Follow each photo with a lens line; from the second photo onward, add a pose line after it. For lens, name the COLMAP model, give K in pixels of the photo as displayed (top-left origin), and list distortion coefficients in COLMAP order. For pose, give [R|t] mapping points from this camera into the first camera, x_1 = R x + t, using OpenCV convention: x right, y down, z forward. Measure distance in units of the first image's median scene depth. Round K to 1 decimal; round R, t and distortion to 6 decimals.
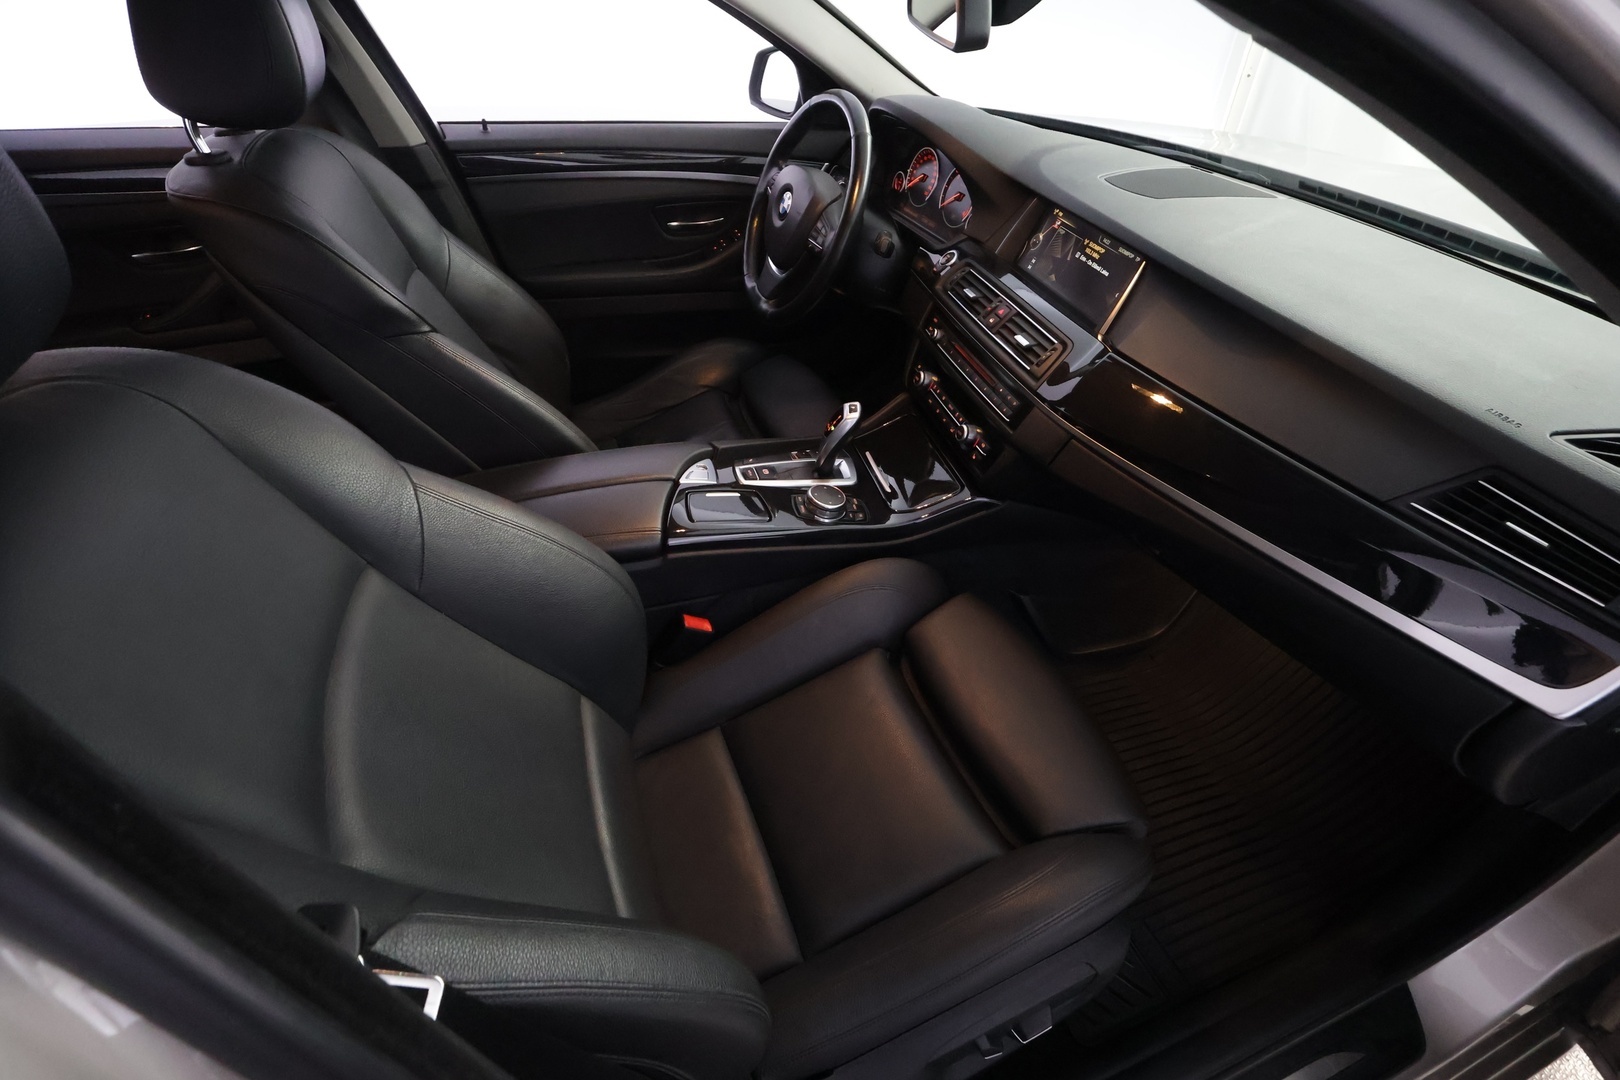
lens RADIAL K [[755.4, 0, 813.1], [0, 755.4, 541.6], [0, 0, 1]] dist [0.005146, 0.000804]
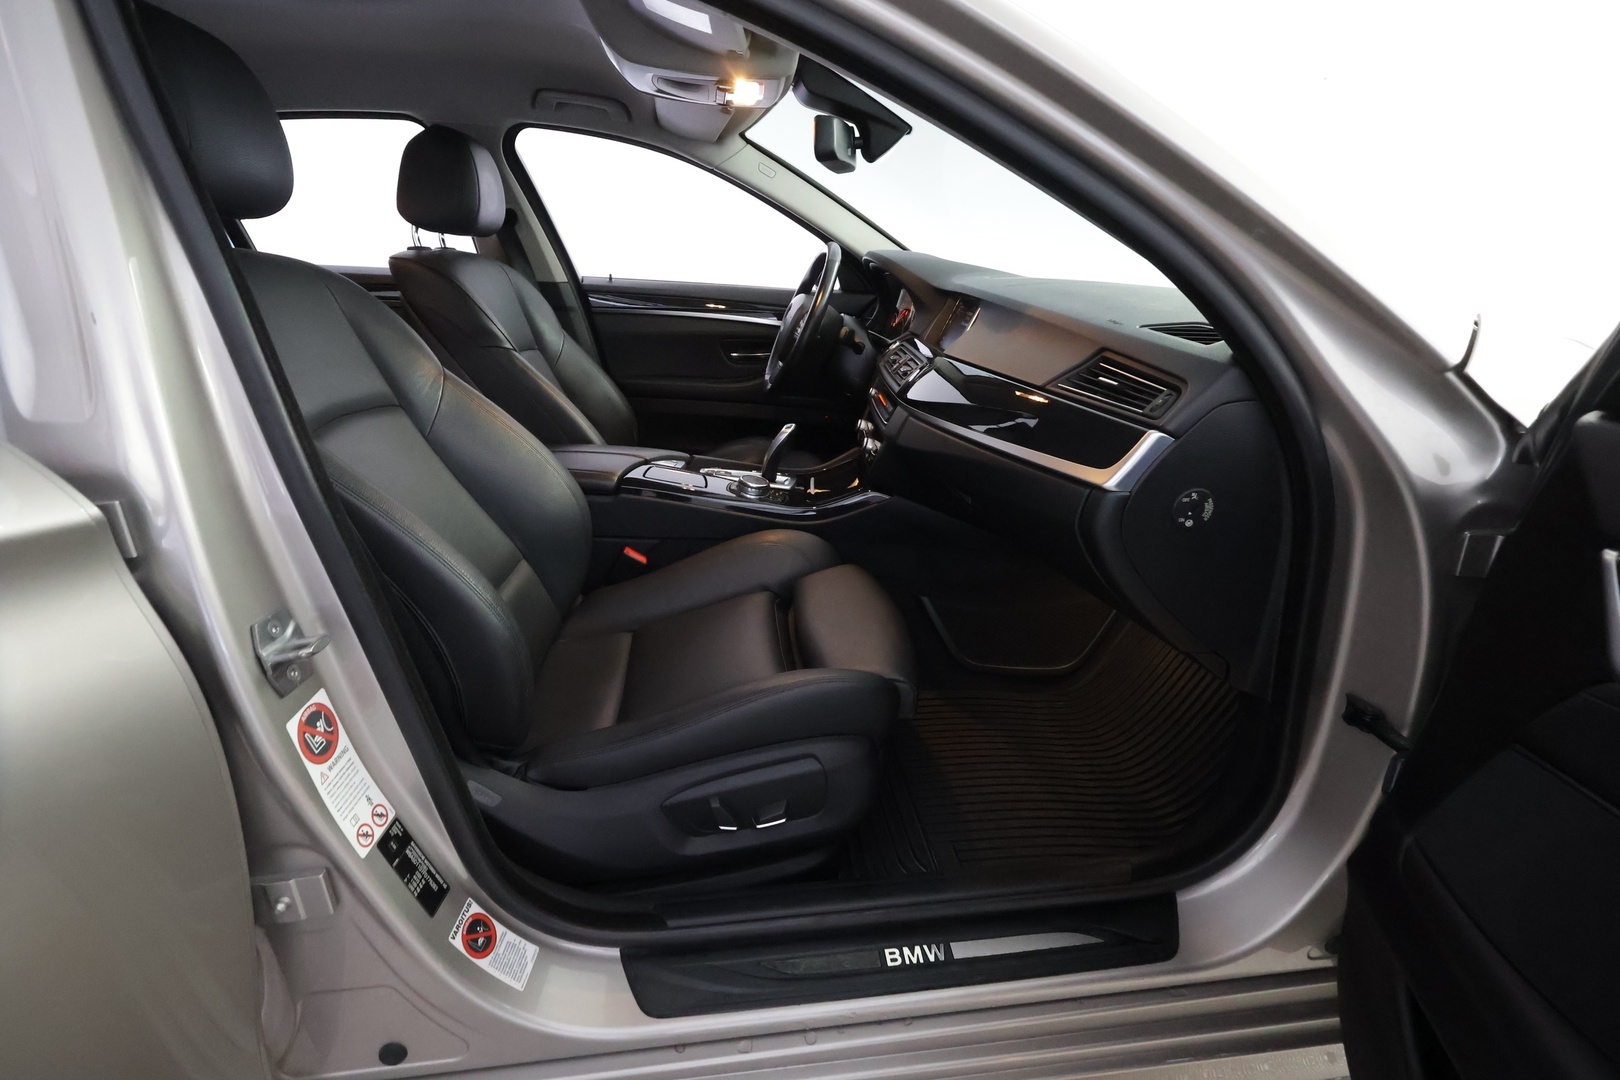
lens RADIAL K [[755.4, 0, 813.2], [0, 755.4, 550.1], [0, 0, 1]] dist [0.005146, 0.000804]
pose [[0.967392, 0.076917, -0.241322, 0.442476], [-0.150098, 0.941546, -0.301600, 0.430670], [0.204018, 0.327987, 0.922389, -0.144771]]
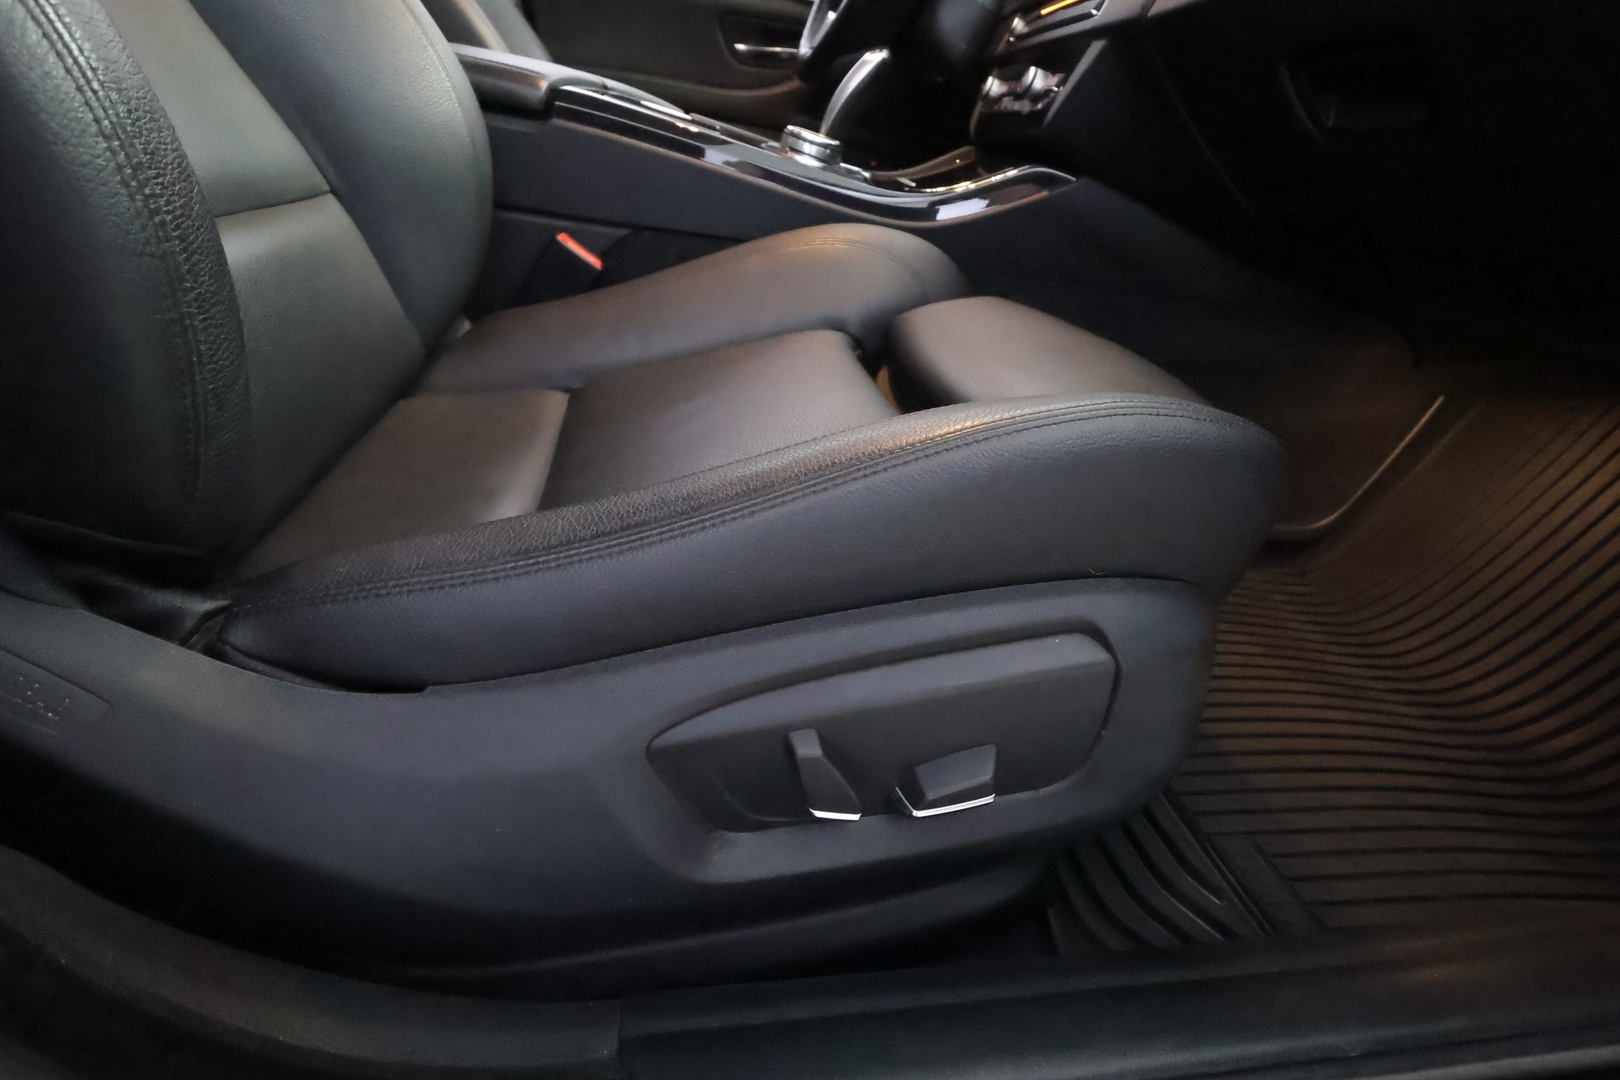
lens RADIAL K [[808.8, 0, 806.0], [0, 808.8, 549.6], [0, 0, 1]] dist [-0.019583, -0.000595]
pose [[0.973298, 0.155346, -0.168995, 0.194650], [-0.188781, 0.960534, -0.204295, 0.448998], [0.130589, 0.230742, 0.964212, 0.383474]]
